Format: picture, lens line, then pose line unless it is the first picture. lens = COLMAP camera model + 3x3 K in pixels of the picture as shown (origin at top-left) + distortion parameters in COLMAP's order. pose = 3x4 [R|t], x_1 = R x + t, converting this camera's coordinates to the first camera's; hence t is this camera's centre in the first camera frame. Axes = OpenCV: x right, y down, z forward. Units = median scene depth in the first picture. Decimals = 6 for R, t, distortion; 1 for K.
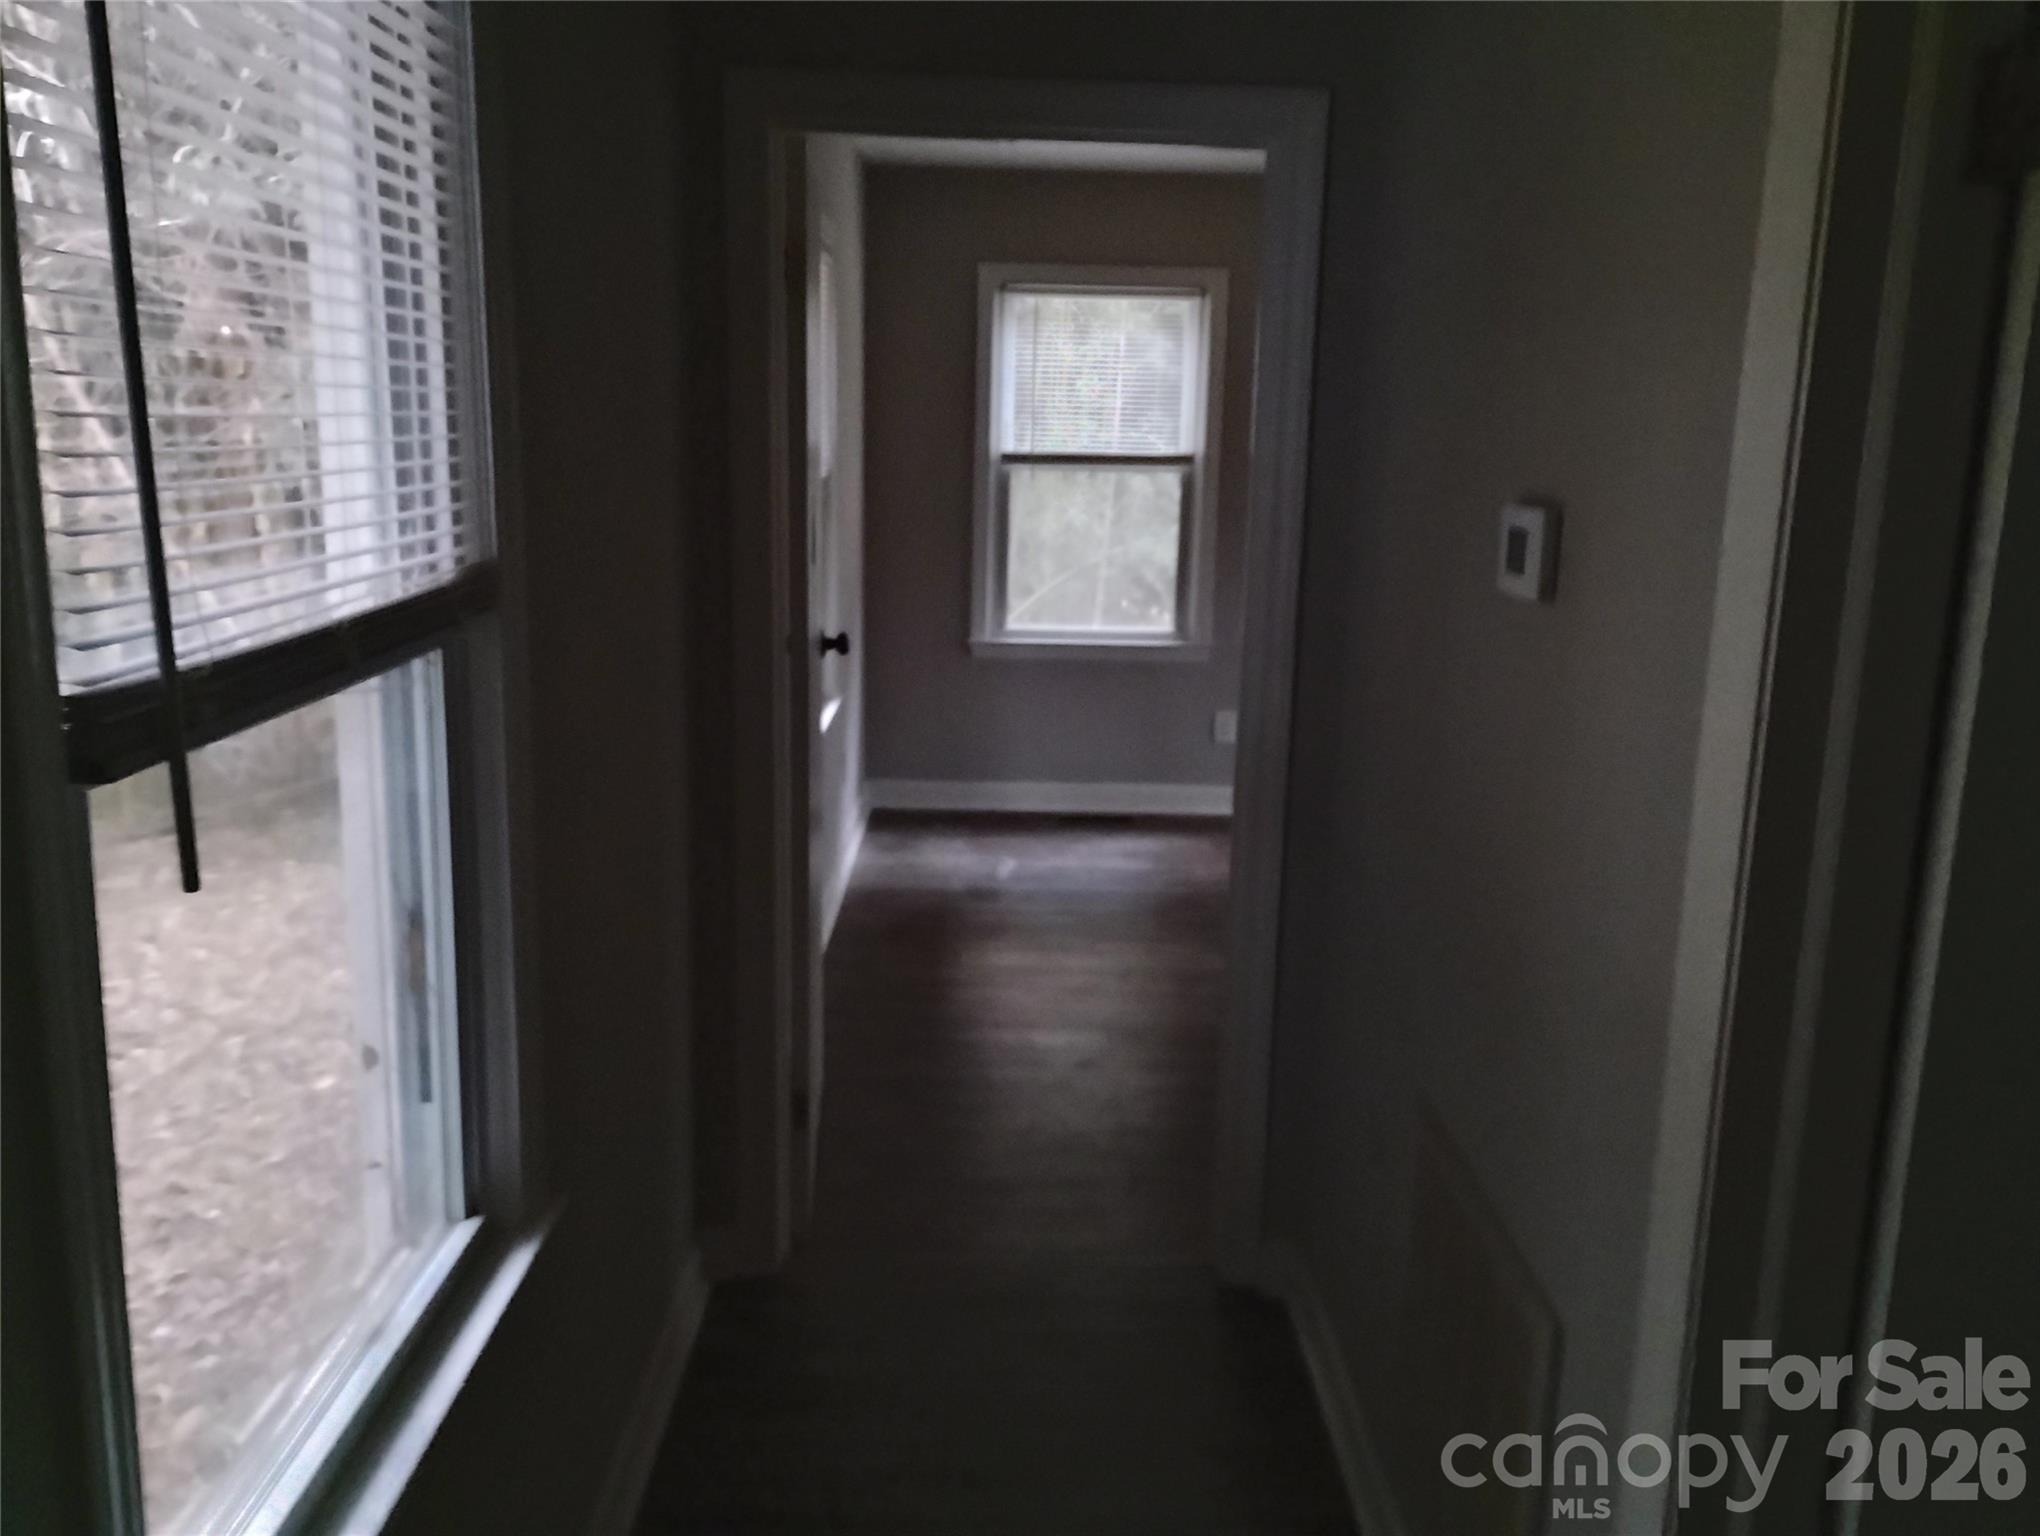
lens RADIAL K [[1678.9, 0, 1018.8], [0, 1678.9, 767.8], [0, 0, 1]] dist [0.010352, 0.006101]
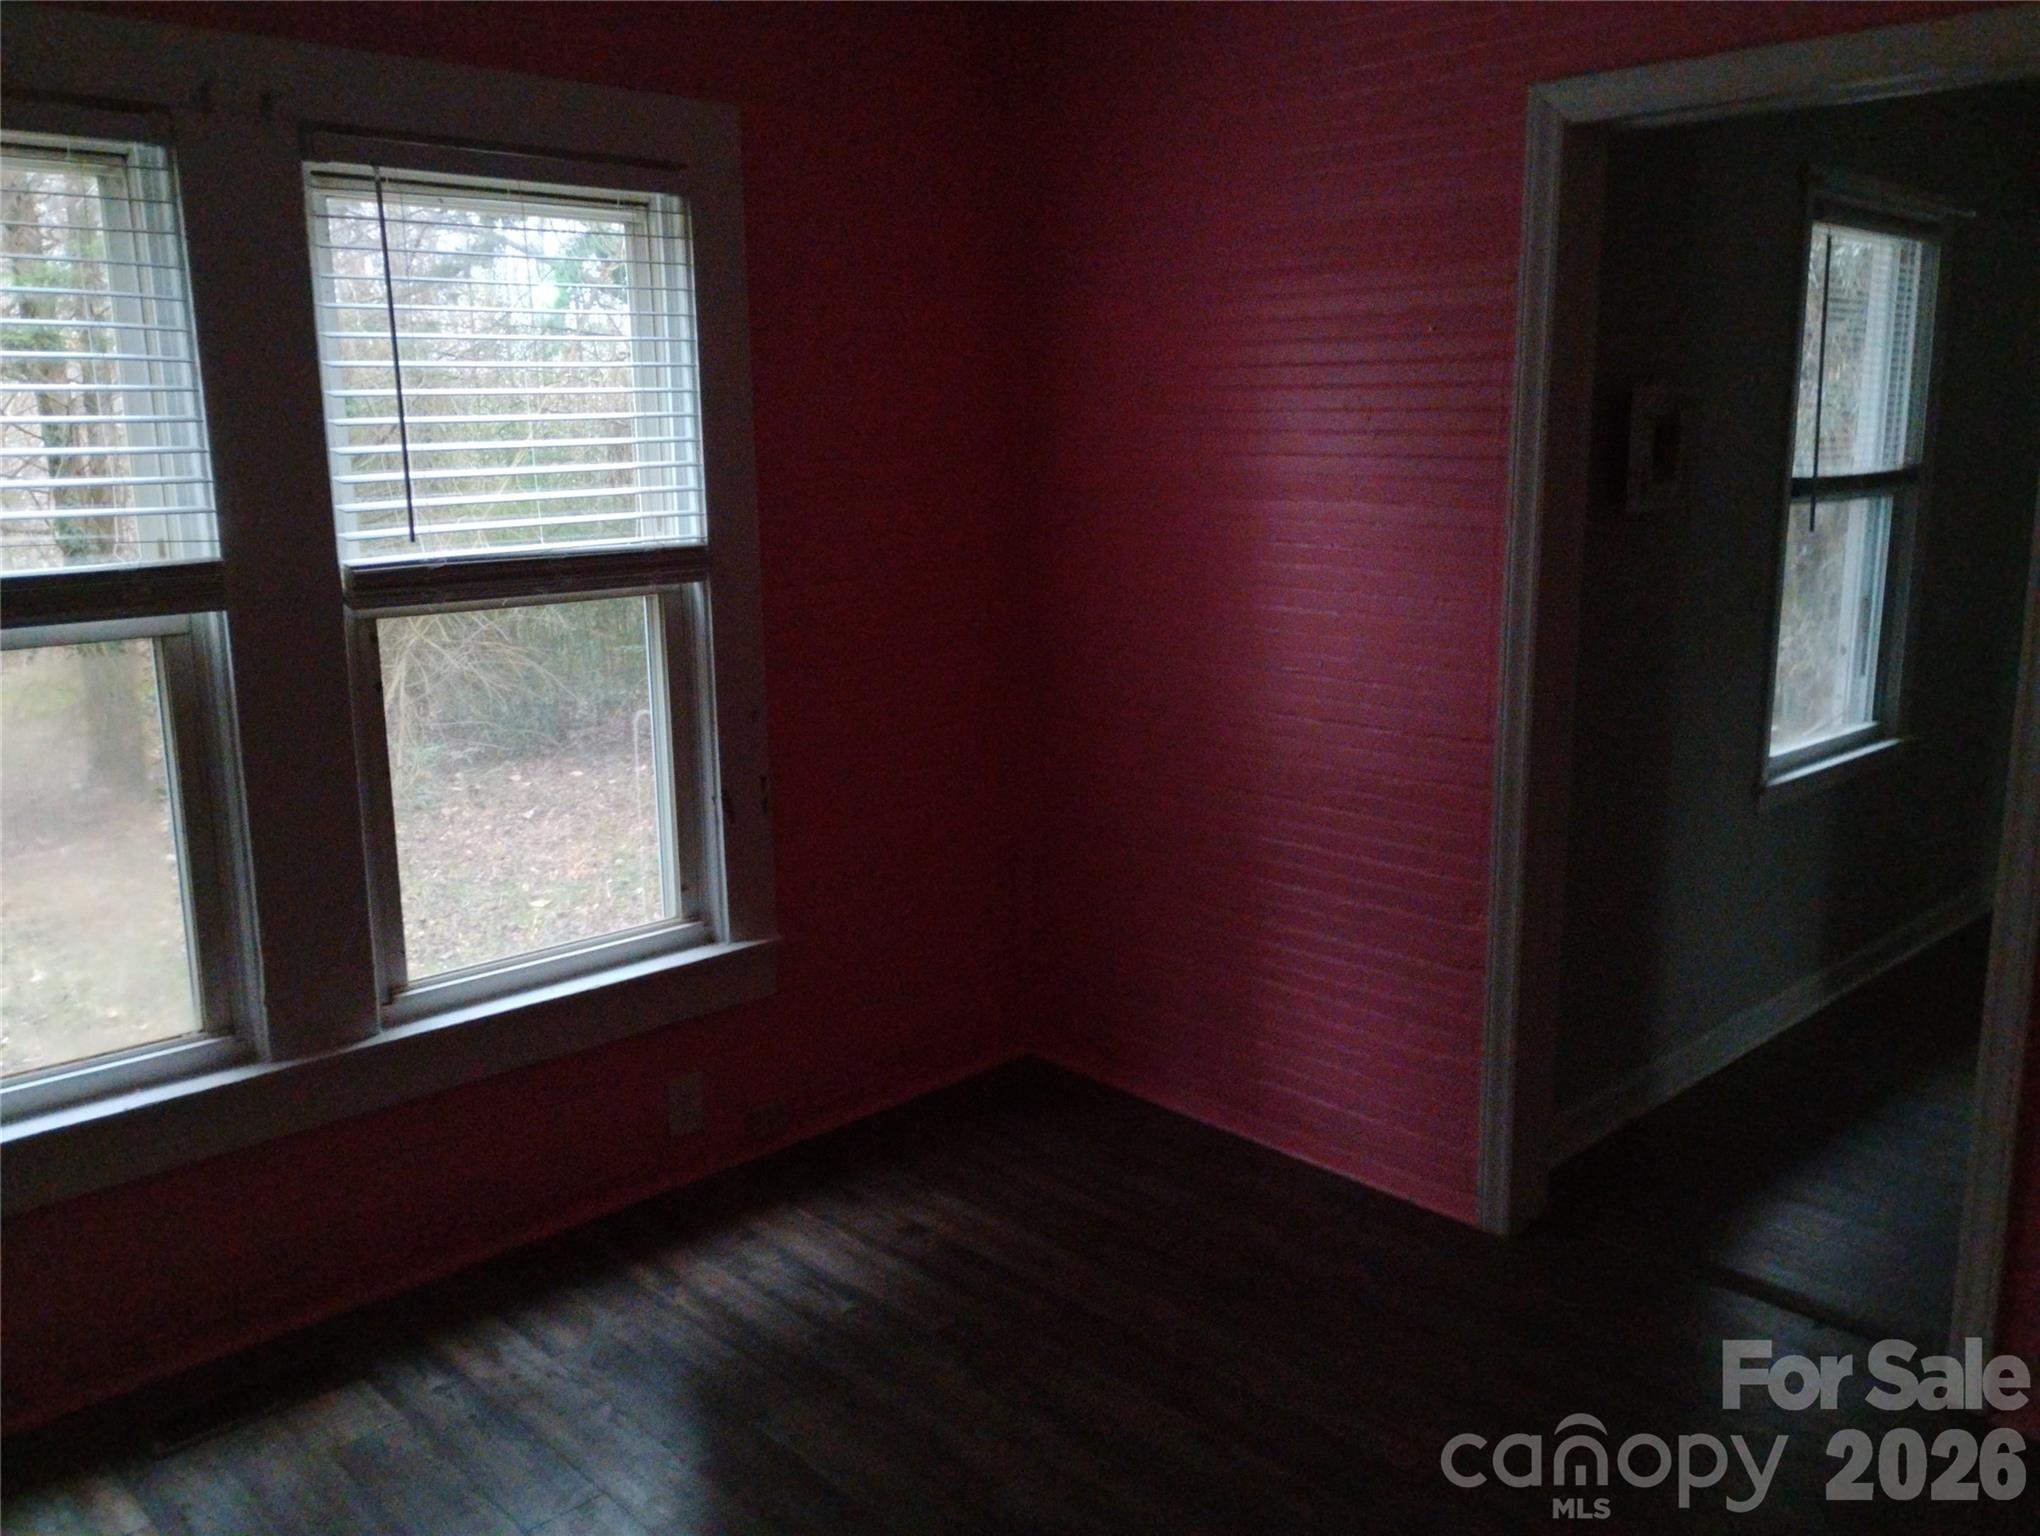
lens RADIAL K [[1678.9, 0, 1020.0], [0, 1678.9, 766.2], [0, 0, 1]] dist [0.010352, 0.006101]
pose [[0.682676, 0.114604, -0.721678, 0.712333], [-0.121535, 0.991676, 0.042514, 0.422627], [0.720543, 0.058686, 0.690922, -1.883529]]
